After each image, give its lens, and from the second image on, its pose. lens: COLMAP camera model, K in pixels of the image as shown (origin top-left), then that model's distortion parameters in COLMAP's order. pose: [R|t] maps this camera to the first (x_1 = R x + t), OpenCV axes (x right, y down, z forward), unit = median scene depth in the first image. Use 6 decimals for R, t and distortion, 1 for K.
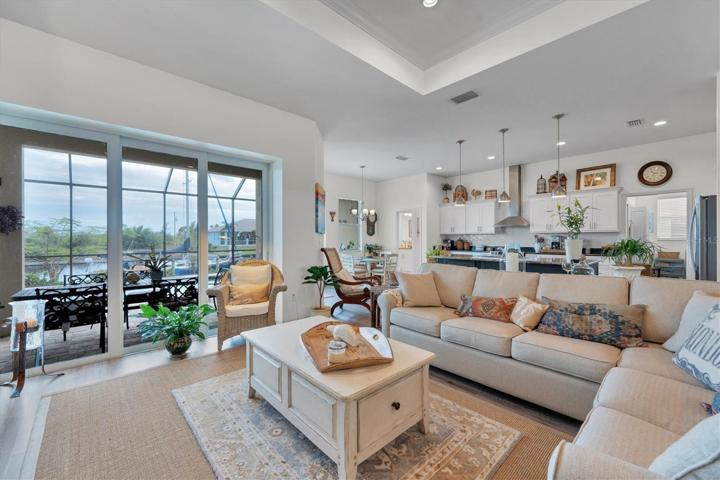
lens RADIAL K [[292.9, 0, 359.4], [0, 292.9, 240.1], [0, 0, 1]] dist [-0.006612, 0.000805]
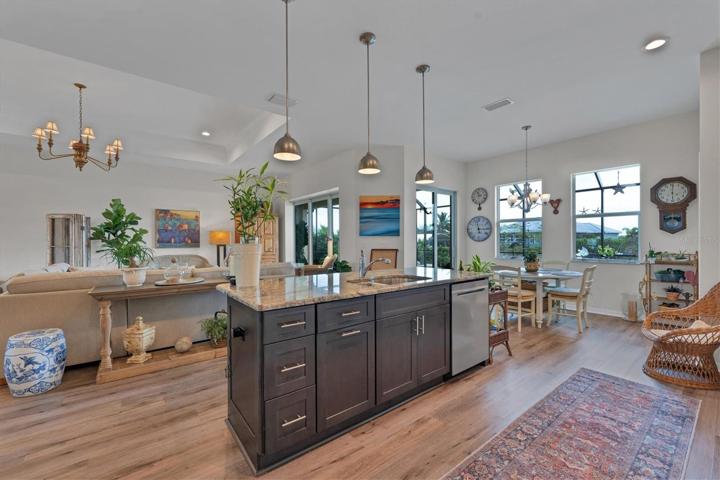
lens RADIAL K [[292.9, 0, 360.1], [0, 292.9, 241.5], [0, 0, 1]] dist [-0.006612, 0.000805]
pose [[-0.085058, 0.008598, -0.996339, 0.766189], [0.001903, 0.999962, 0.008467, -0.009175], [0.996374, -0.001176, -0.085071, 0.777357]]
